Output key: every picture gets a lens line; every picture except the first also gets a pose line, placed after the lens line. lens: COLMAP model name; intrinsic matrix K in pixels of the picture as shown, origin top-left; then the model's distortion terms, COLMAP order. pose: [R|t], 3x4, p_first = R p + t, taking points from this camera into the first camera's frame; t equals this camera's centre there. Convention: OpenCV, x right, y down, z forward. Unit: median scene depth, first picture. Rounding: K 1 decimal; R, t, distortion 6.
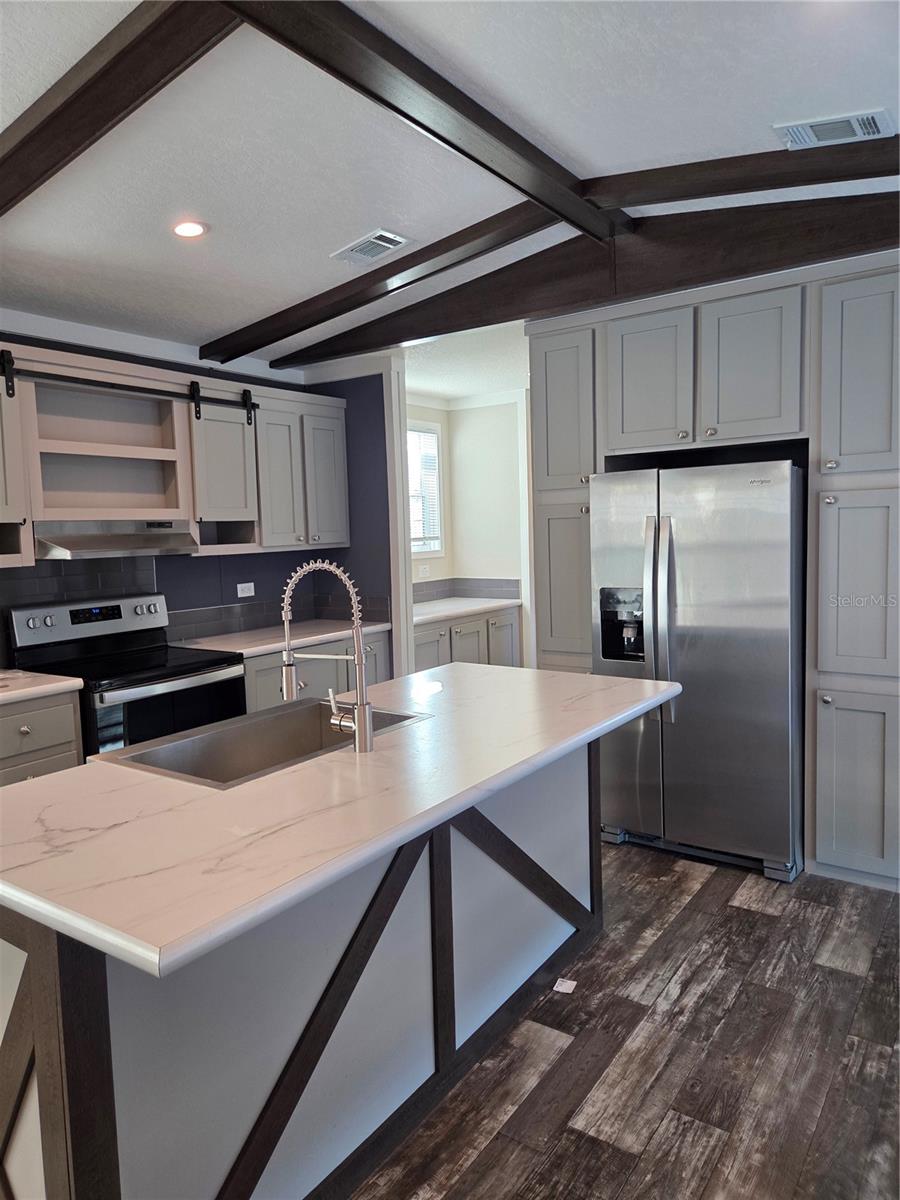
lens RADIAL K [[810.4, 0, 439.6], [0, 810.4, 590.3], [0, 0, 1]] dist [0.061834, -0.052604]
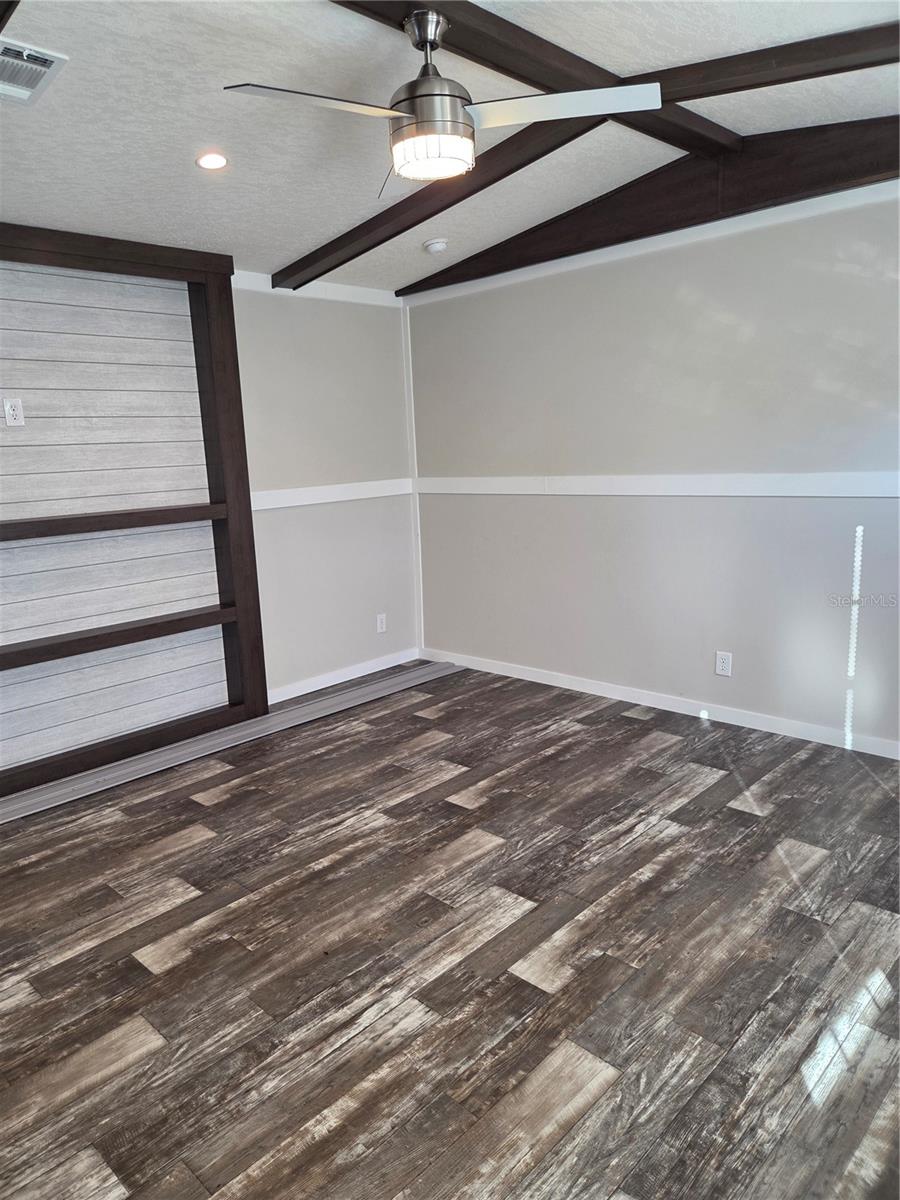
lens RADIAL K [[810.4, 0, 438.0], [0, 810.4, 598.5], [0, 0, 1]] dist [0.061834, -0.052604]
pose [[-0.984619, 0.035393, 0.171091, 0.468153], [0.082635, 0.957148, 0.277558, -0.154924], [-0.153936, 0.287427, -0.945352, 1.571360]]
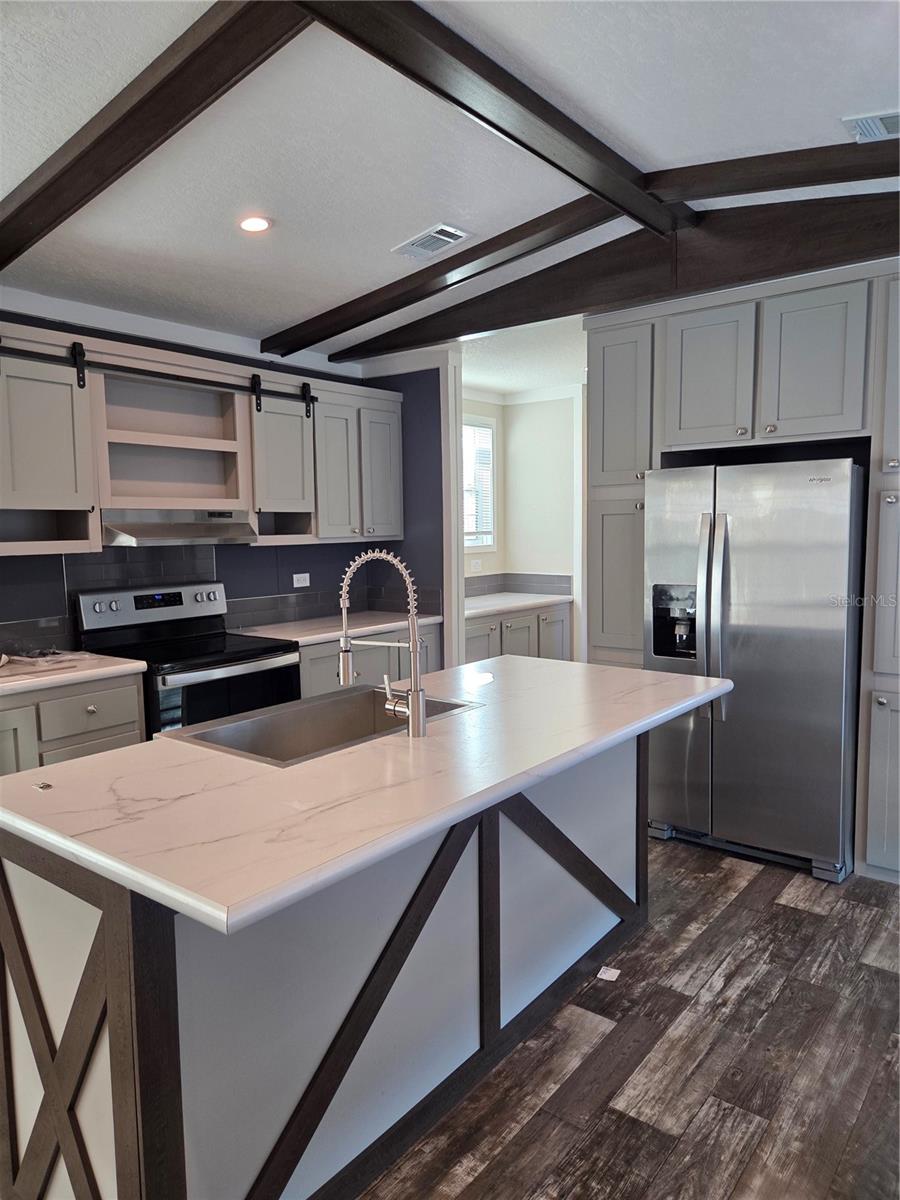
lens RADIAL K [[810.4, 0, 450.8], [0, 810.4, 599.6], [0, 0, 1]] dist [0.061834, -0.052604]
pose [[0.998640, 0.021061, -0.047685, -0.003798], [-0.020265, 0.999648, 0.017132, 0.005064], [0.048029, -0.016142, 0.998715, -0.016606]]
